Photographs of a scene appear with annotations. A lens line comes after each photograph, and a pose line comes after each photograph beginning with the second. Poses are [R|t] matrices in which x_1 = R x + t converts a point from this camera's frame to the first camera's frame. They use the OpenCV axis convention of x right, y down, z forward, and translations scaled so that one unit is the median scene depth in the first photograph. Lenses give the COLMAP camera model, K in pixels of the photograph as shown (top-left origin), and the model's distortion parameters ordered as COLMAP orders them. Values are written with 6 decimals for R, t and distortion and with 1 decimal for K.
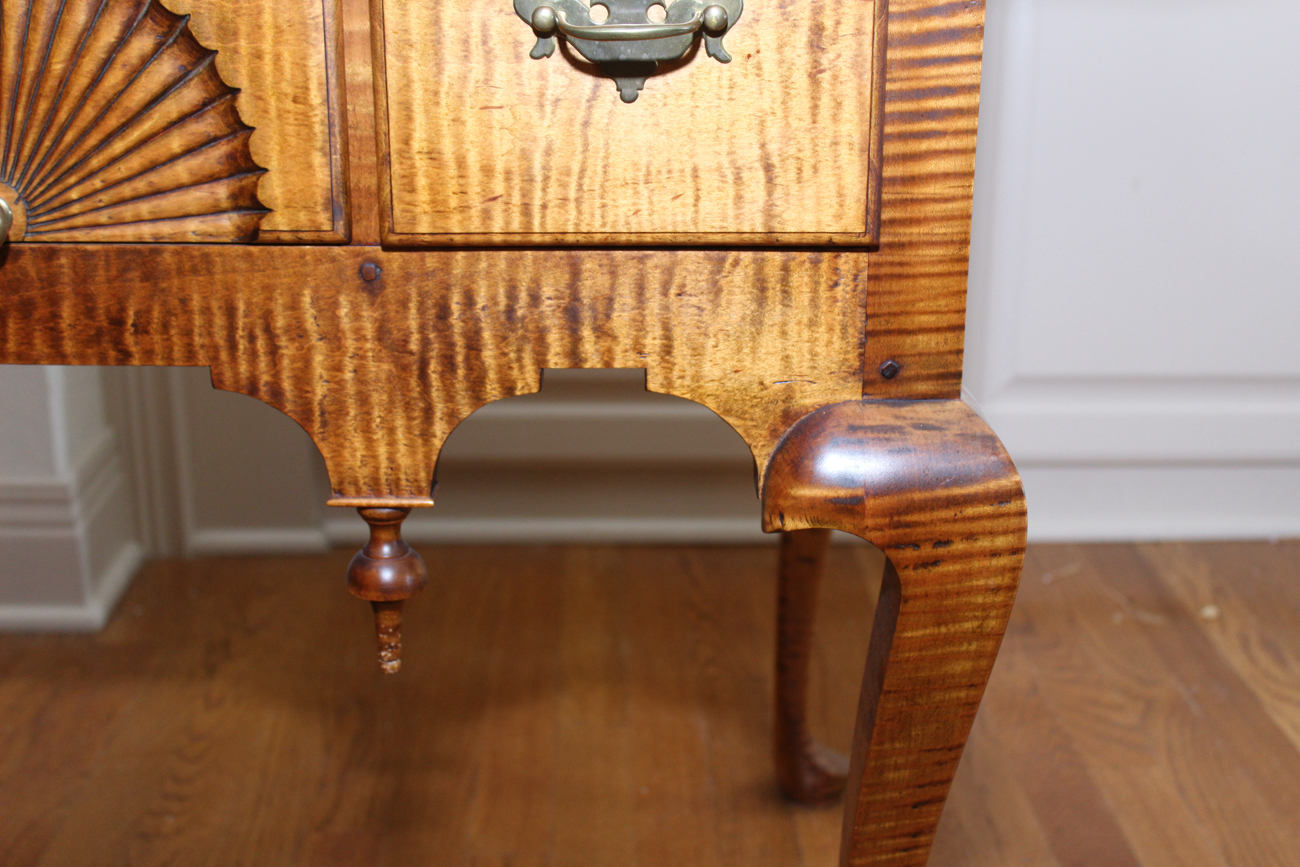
lens RADIAL K [[1662.7, 0, 656.9], [0, 1662.7, 436.3], [0, 0, 1]] dist [-0.062114, 0.000000]
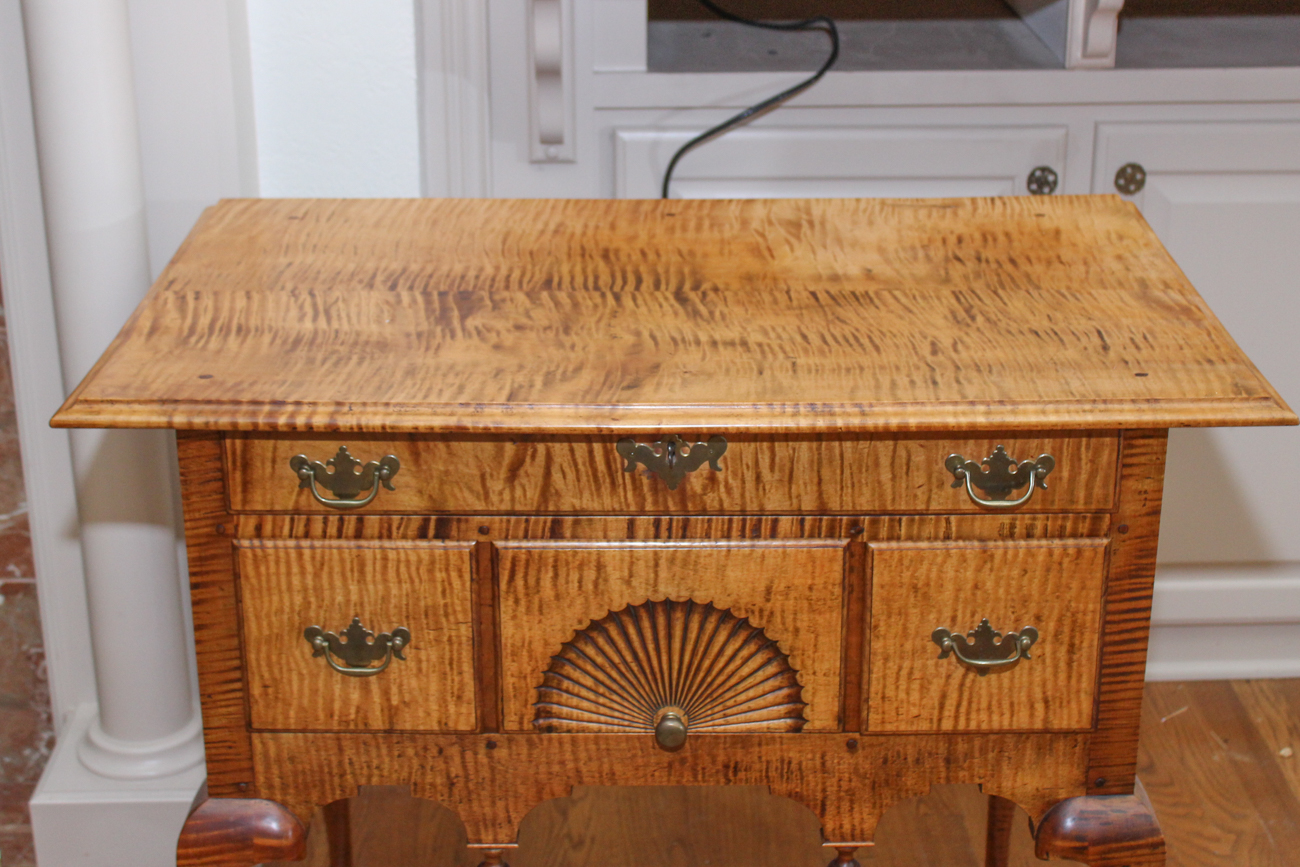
lens RADIAL K [[1947.4, 0, 657.9], [0, 1947.4, 373.7], [0, 0, 1]] dist [-0.056230, 0.000000]
pose [[0.999860, -0.008802, -0.014259, -0.371597], [0.009261, 0.999429, 0.032485, -0.634693], [0.013965, -0.032612, 0.999371, -1.399740]]
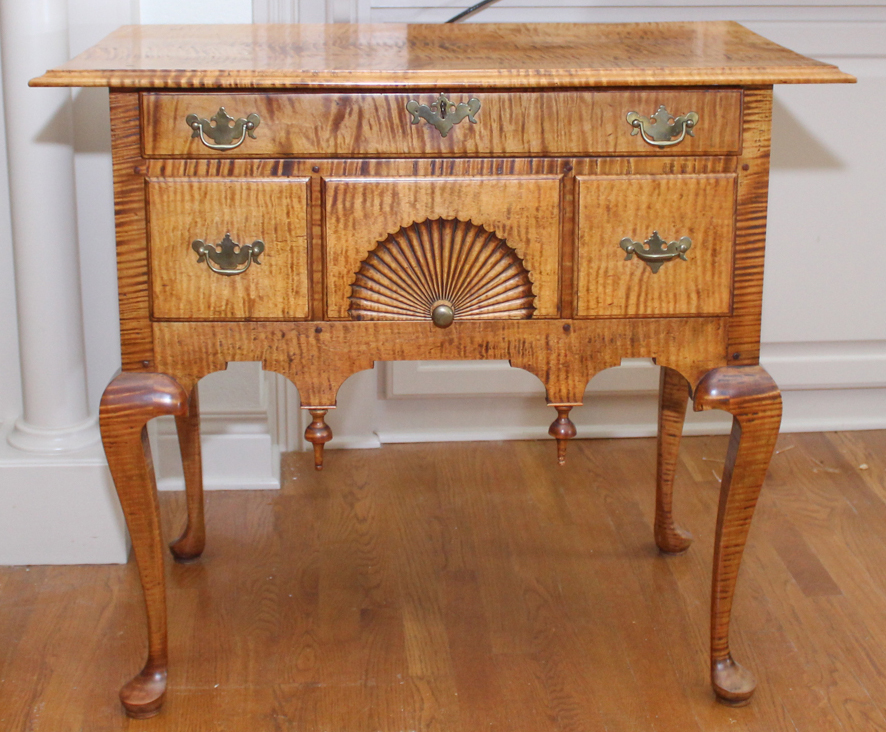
lens RADIAL K [[1488.6, 0, 420.1], [0, 1488.6, 274.8], [0, 0, 1]] dist [-0.159944, 0.000000]
pose [[0.999809, -0.016625, 0.010294, -0.459610], [0.017302, 0.997424, -0.069611, -0.010890], [-0.009110, 0.069775, 0.997521, -1.681681]]
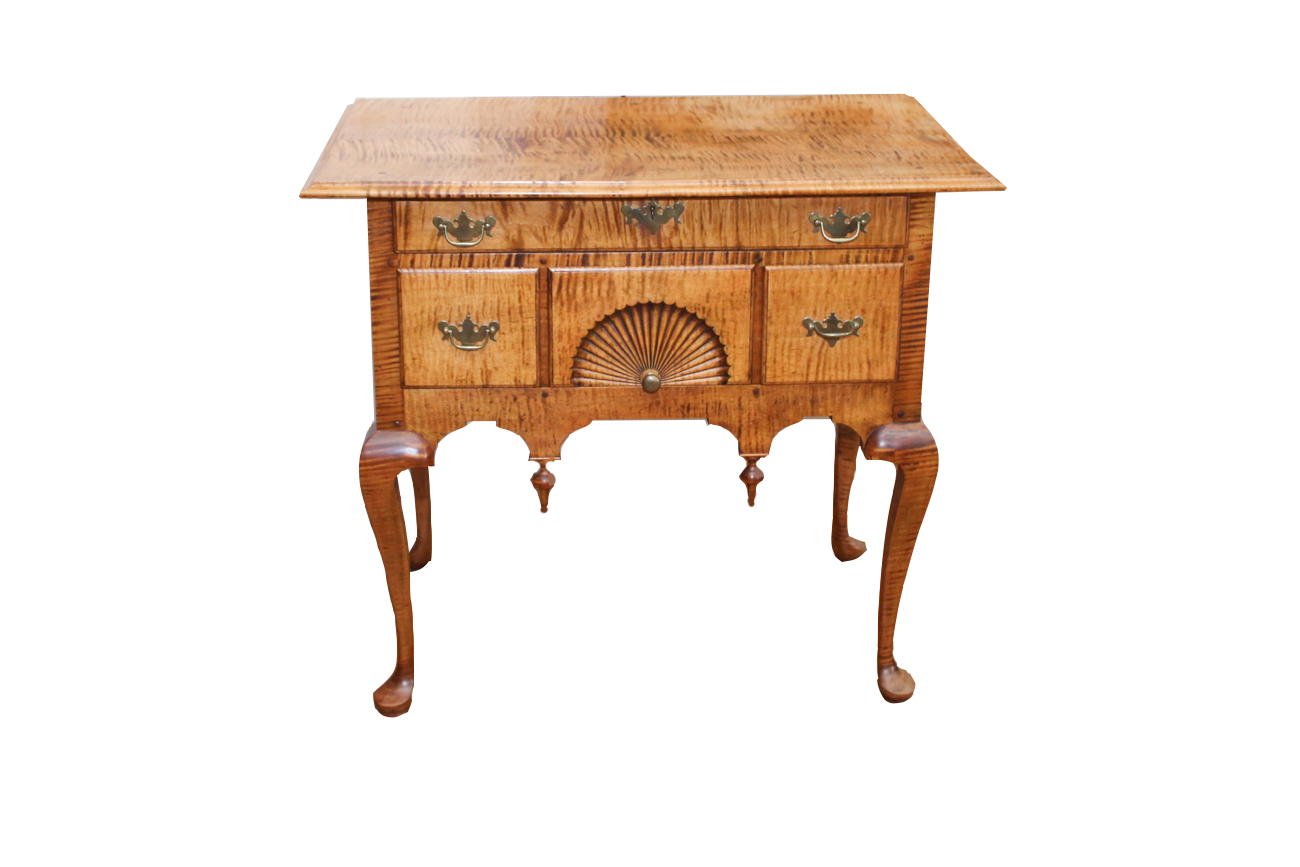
lens RADIAL K [[1558.1, 0, 595.6], [0, 1558.1, 346.7], [0, 0, 1]] dist [-0.122045, 0.000000]
pose [[0.999737, -0.020235, 0.010748, -0.542458], [0.019972, 0.999511, 0.024055, -0.277921], [-0.011229, -0.023834, 0.999653, -2.289174]]
